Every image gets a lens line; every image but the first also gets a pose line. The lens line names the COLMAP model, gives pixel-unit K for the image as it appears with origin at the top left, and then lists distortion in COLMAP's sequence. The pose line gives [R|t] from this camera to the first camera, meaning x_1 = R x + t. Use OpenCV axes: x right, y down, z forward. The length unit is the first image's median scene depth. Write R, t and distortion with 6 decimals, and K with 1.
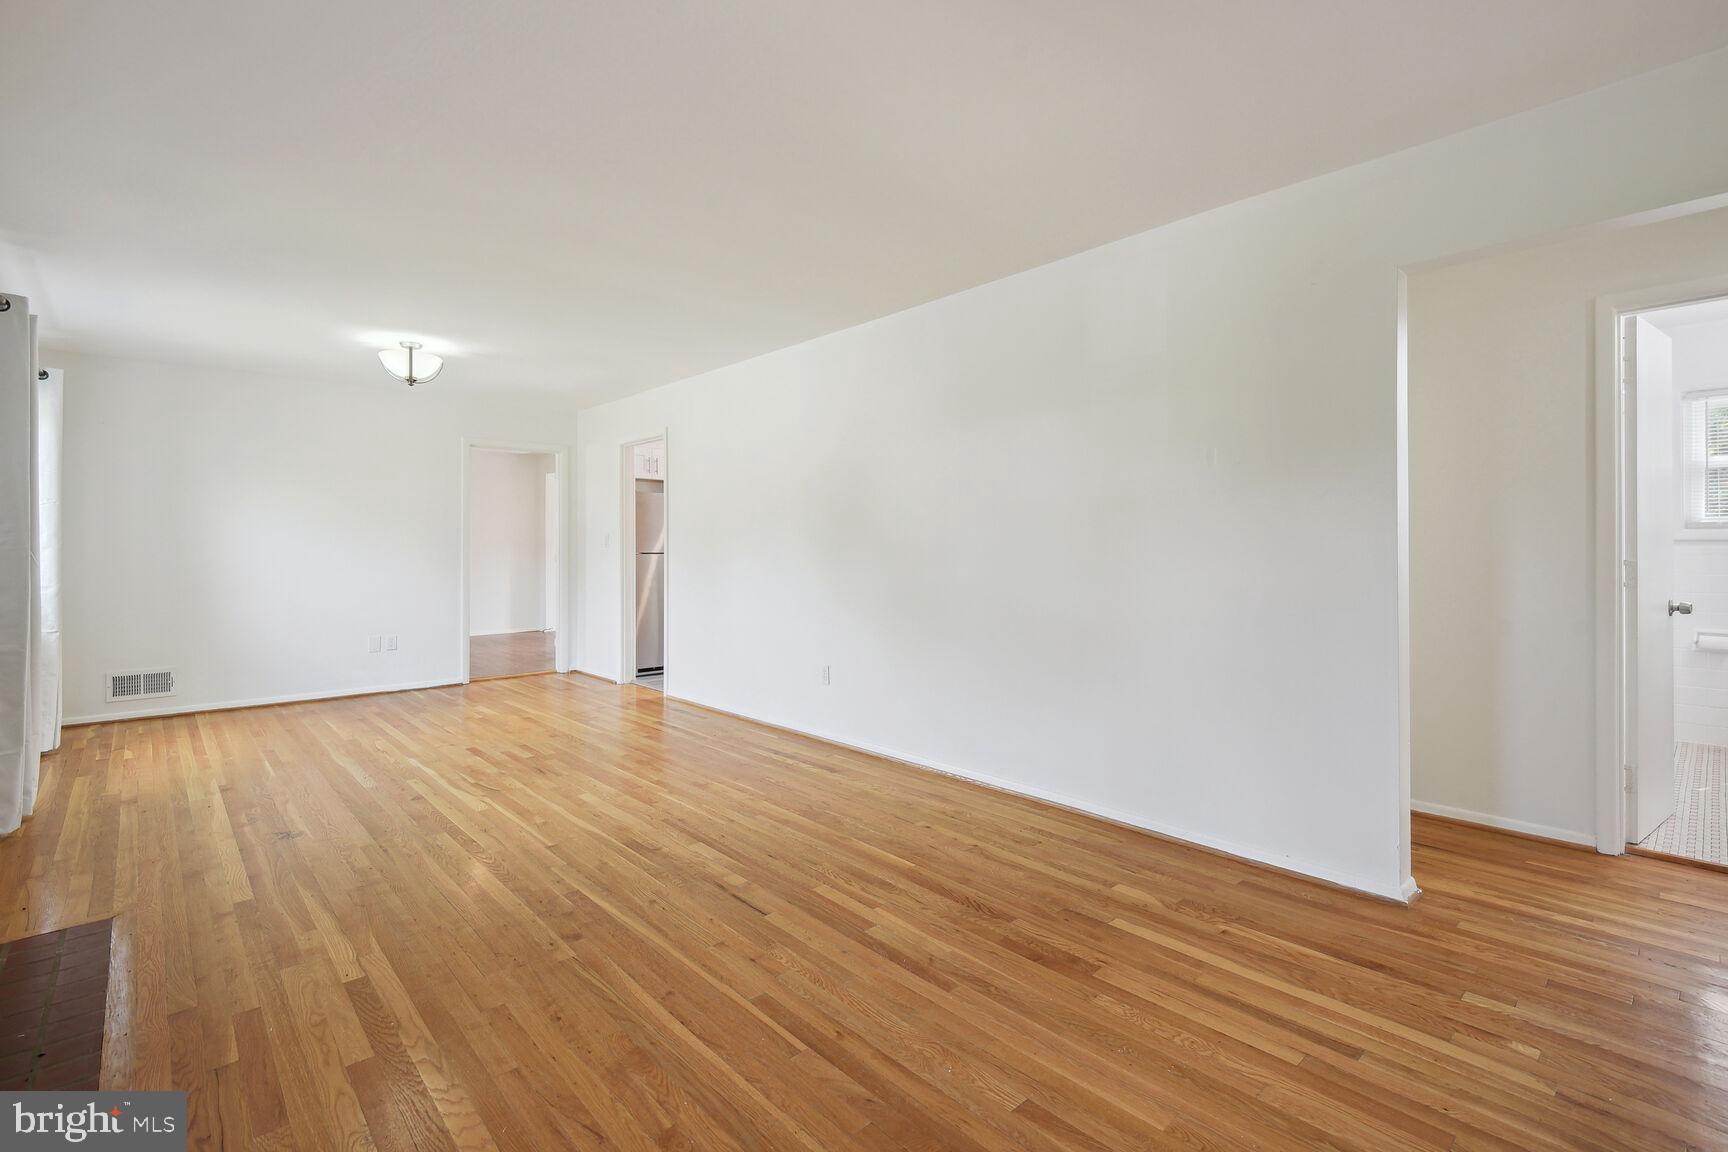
lens RADIAL K [[790.4, 0, 886.3], [0, 790.4, 540.3], [0, 0, 1]] dist [0.015704, -0.000832]
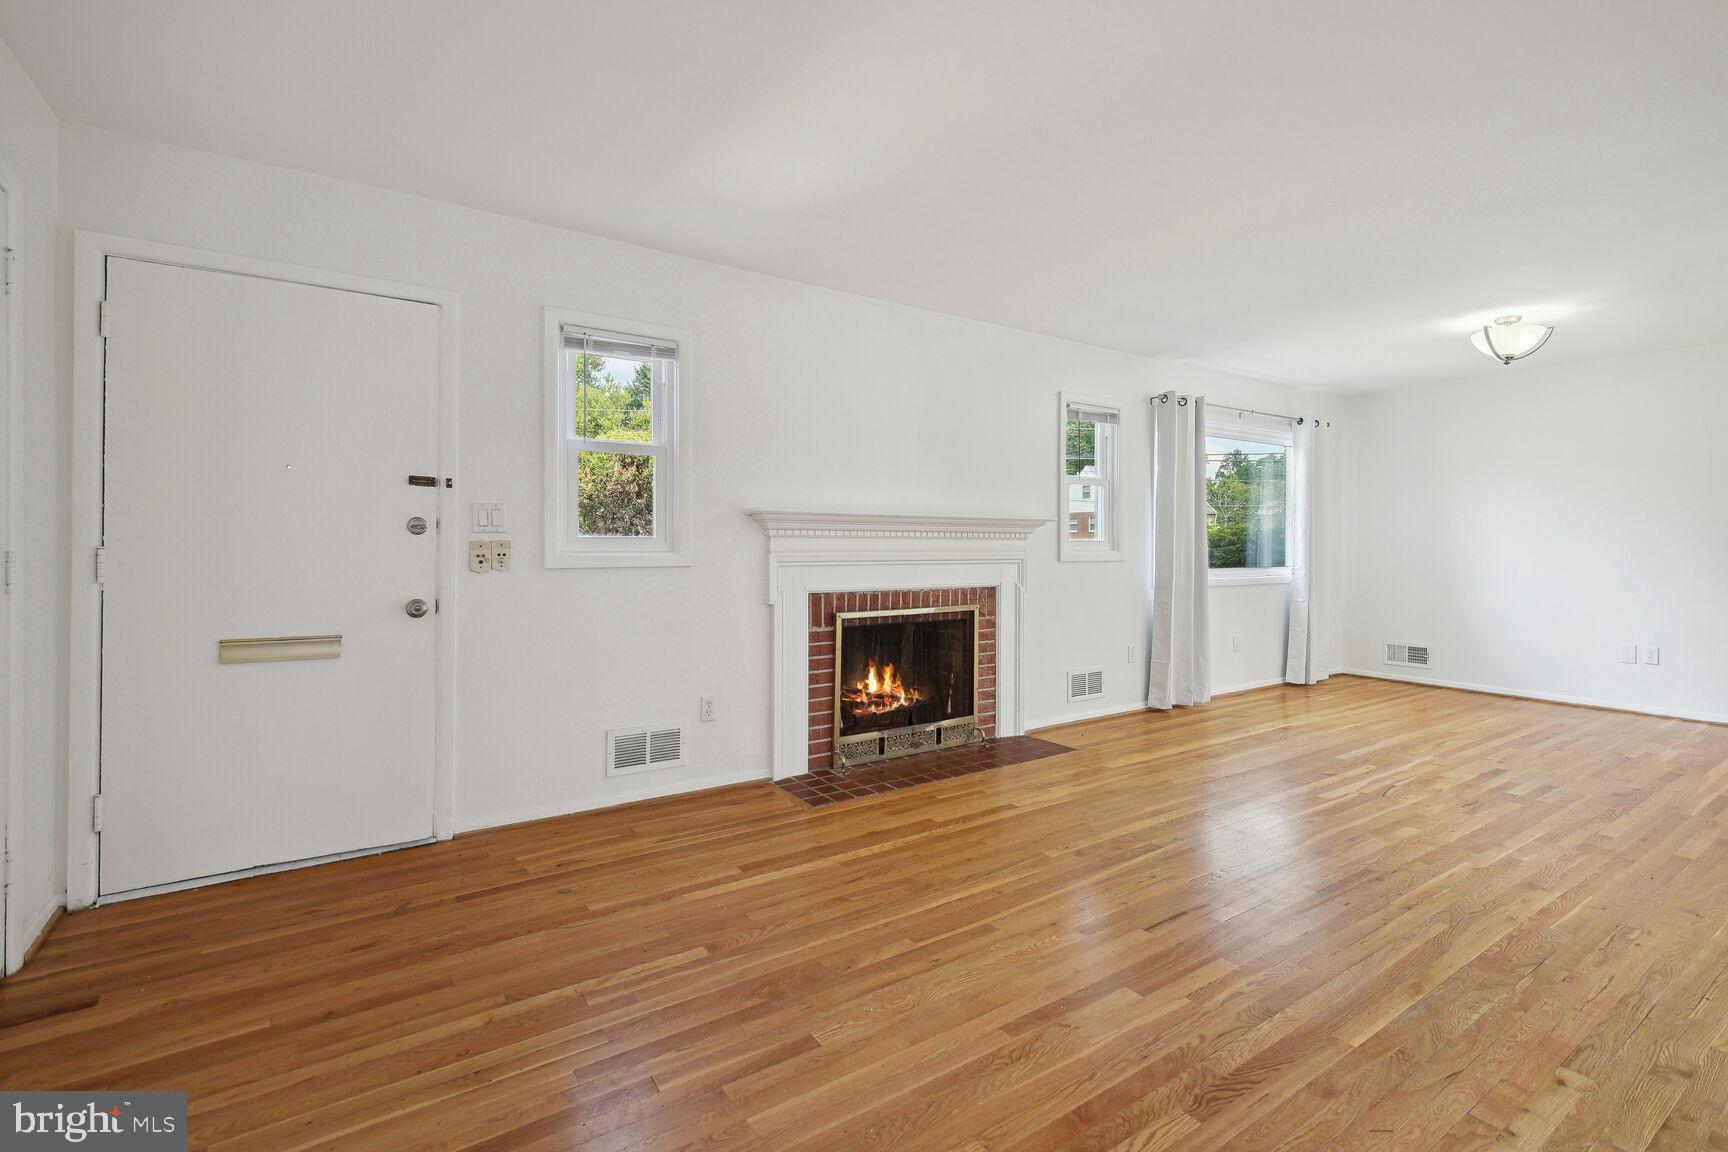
lens RADIAL K [[790.4, 0, 886.3], [0, 790.4, 540.3], [0, 0, 1]] dist [0.015704, -0.000832]
pose [[-0.158468, -0.001349, -0.987363, 0.846288], [0.007696, 0.999967, -0.002602, 0.008627], [0.987334, -0.008011, -0.158452, 0.864394]]
